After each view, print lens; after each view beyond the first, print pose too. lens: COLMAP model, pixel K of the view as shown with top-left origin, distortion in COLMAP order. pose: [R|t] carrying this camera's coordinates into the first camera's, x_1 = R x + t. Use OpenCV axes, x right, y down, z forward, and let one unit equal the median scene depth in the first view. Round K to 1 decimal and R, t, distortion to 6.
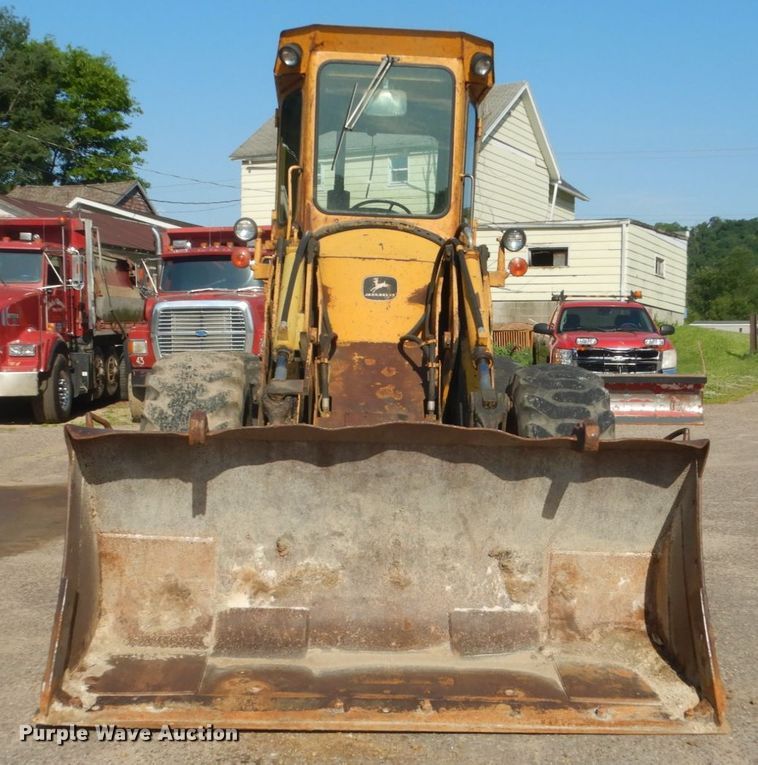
lens RADIAL K [[1189.9, 0, 377.8], [0, 1189.9, 418.3], [0, 0, 1]] dist [-0.016859, 0.057665]
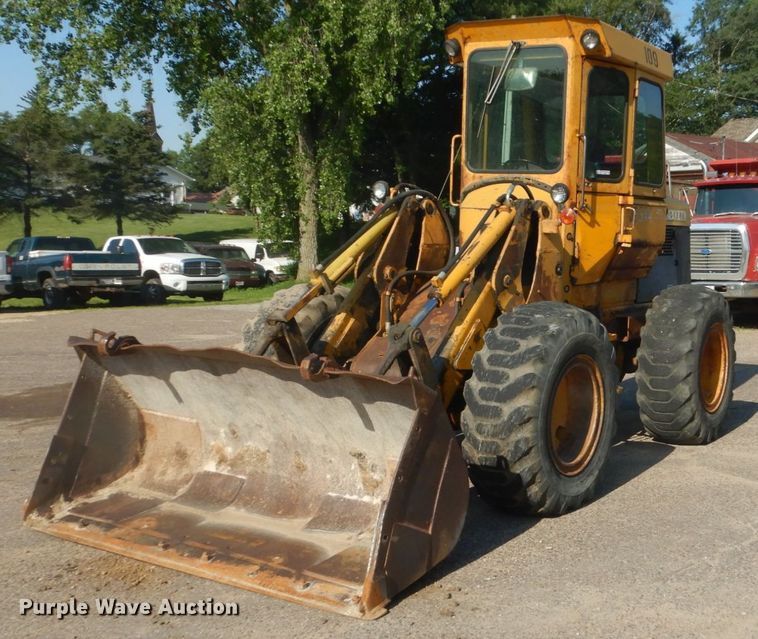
lens RADIAL K [[1021.1, 0, 509.3], [0, 1021.1, 320.9], [0, 0, 1]] dist [-0.007960, 0.027919]
pose [[0.844561, 0.045497, -0.533524, 0.816632], [-0.040839, 0.998955, 0.020539, -0.057630], [0.533900, 0.004442, 0.845536, 0.165700]]
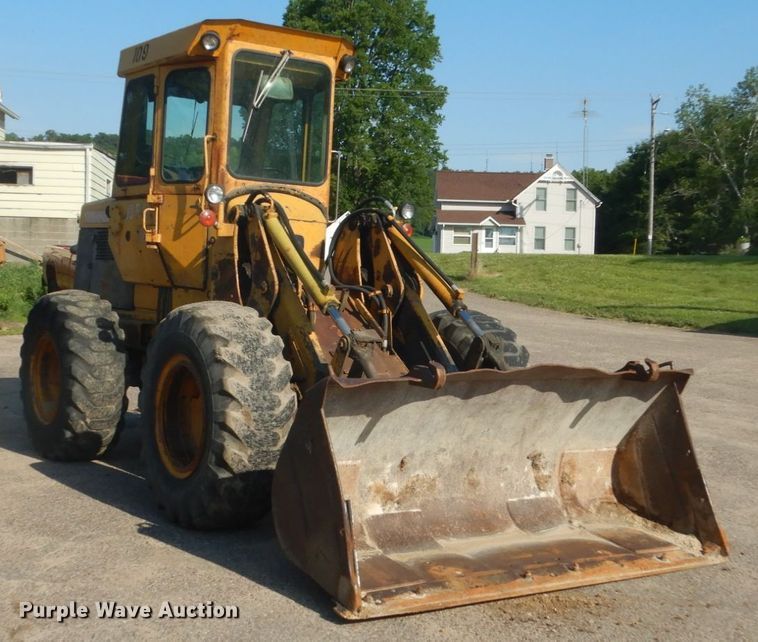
lens RADIAL K [[1140.4, 0, 326.1], [0, 1140.4, 295.8], [0, 0, 1]] dist [-0.024455, 0.054055]
pose [[0.868464, -0.004425, 0.495733, -0.754073], [0.015240, 0.999726, -0.017775, -0.050547], [-0.495518, 0.022992, 0.868293, -0.021646]]
